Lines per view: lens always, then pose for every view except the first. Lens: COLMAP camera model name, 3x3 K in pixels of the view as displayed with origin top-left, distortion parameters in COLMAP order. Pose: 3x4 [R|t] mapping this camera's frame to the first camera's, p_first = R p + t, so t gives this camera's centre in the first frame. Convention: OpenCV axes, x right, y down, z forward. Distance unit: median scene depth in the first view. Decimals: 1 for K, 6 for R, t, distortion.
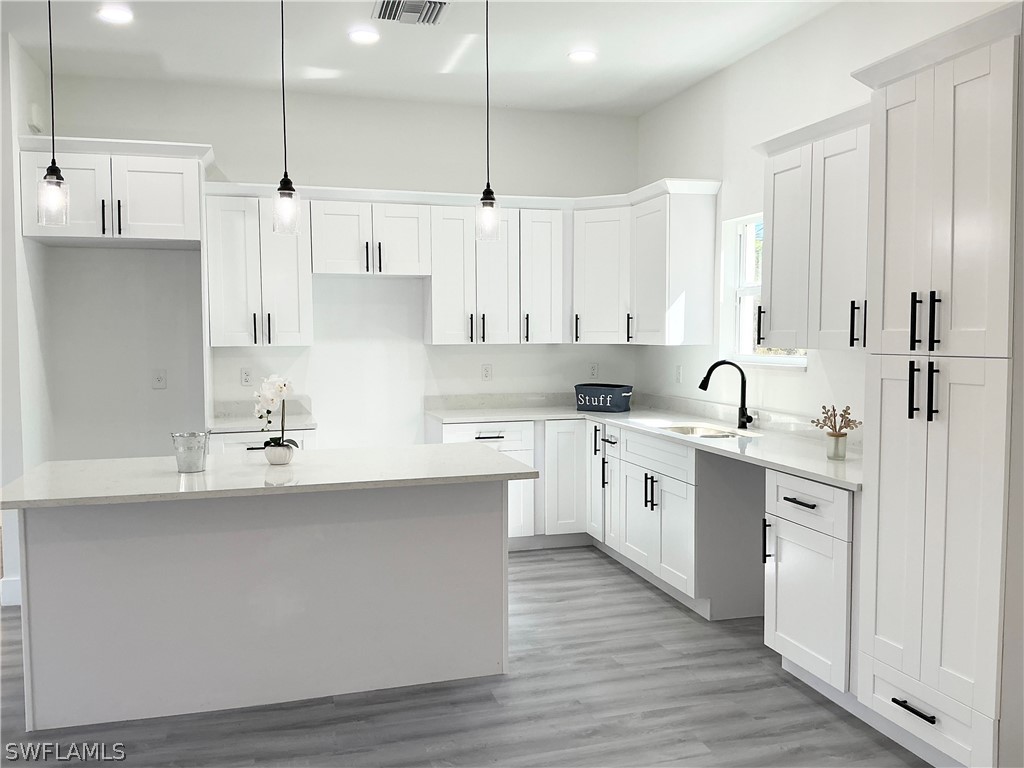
lens RADIAL K [[847.4, 0, 514.7], [0, 847.4, 383.9], [0, 0, 1]] dist [0.143519, -0.293555]
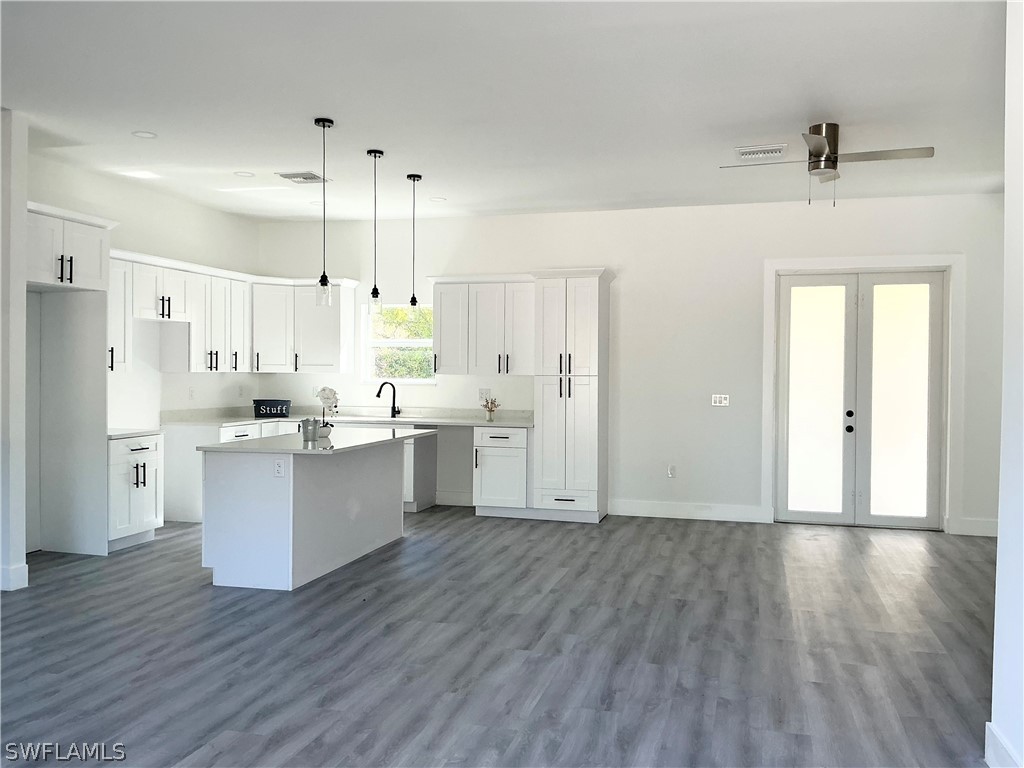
lens RADIAL K [[847.4, 0, 514.7], [0, 847.4, 383.9], [0, 0, 1]] dist [0.143519, -0.293555]
pose [[0.525899, -0.004787, 0.850534, -1.179318], [0.041822, 0.998920, -0.020237, 0.026670], [-0.849518, 0.046213, 0.525531, -0.209438]]
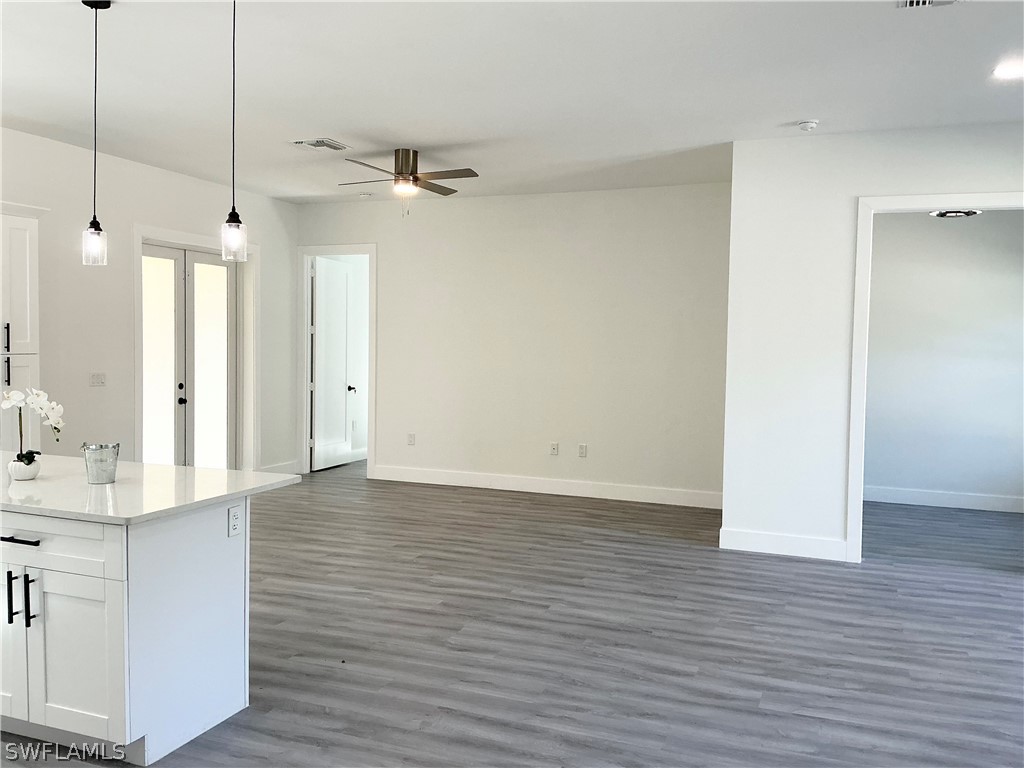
lens RADIAL K [[847.4, 0, 514.7], [0, 847.4, 383.9], [0, 0, 1]] dist [0.143519, -0.293555]
pose [[-0.792660, -0.038396, 0.608453, -0.985045], [0.022971, 0.995425, 0.092741, -0.070473], [-0.609231, 0.087489, -0.788152, 1.066053]]
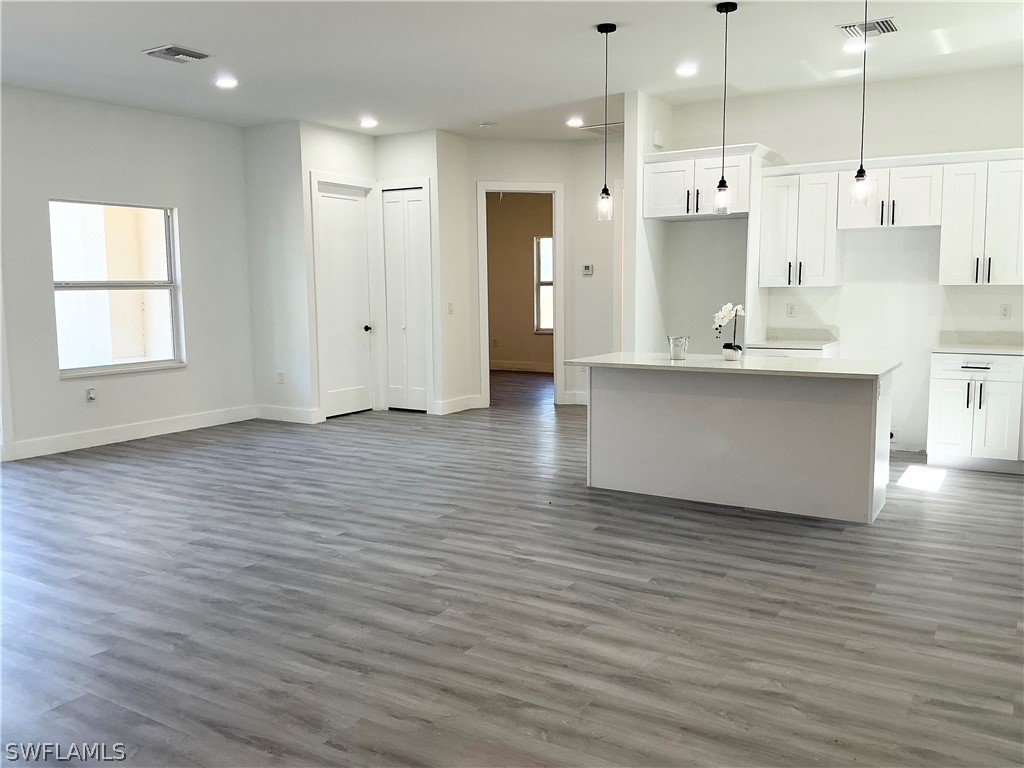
lens RADIAL K [[847.4, 0, 514.7], [0, 847.4, 383.9], [0, 0, 1]] dist [0.143519, -0.293555]
pose [[0.671569, 0.083956, -0.736170, 0.458238], [-0.040167, 0.996224, 0.076971, 0.024165], [0.739852, -0.022122, 0.672405, -0.258186]]
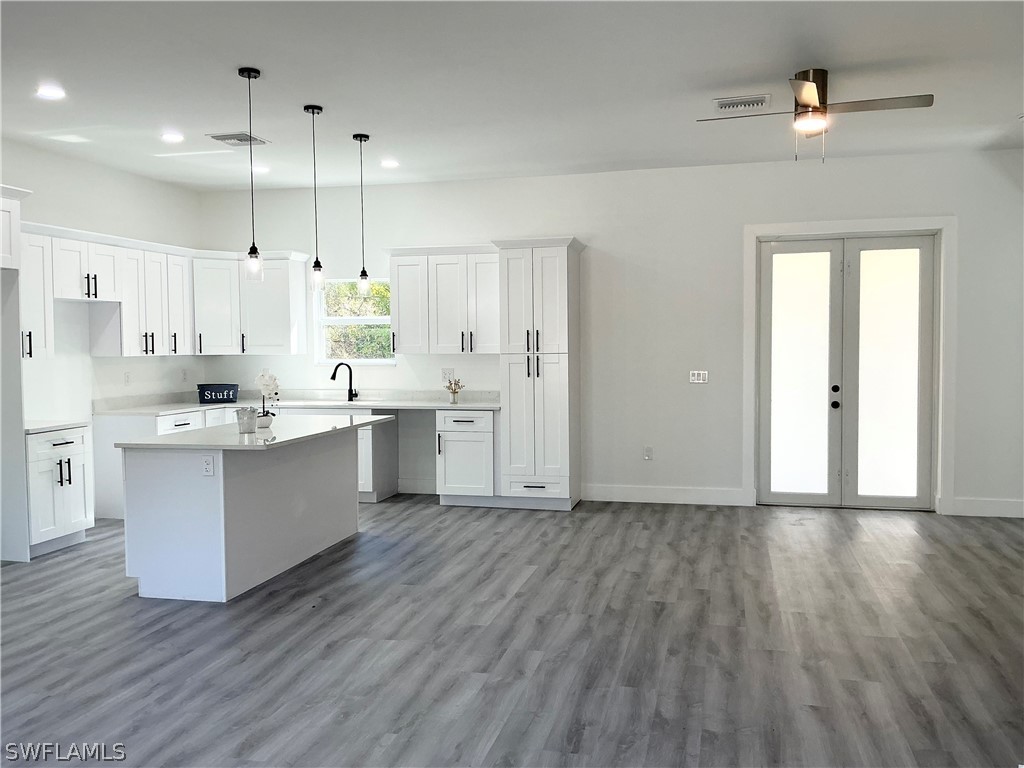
lens RADIAL K [[847.4, 0, 514.7], [0, 847.4, 383.9], [0, 0, 1]] dist [0.143519, -0.293555]
pose [[0.502844, -0.040955, 0.863406, -1.066365], [0.059423, 0.998152, 0.012739, 0.014386], [-0.862332, 0.044901, 0.504348, -0.168615]]
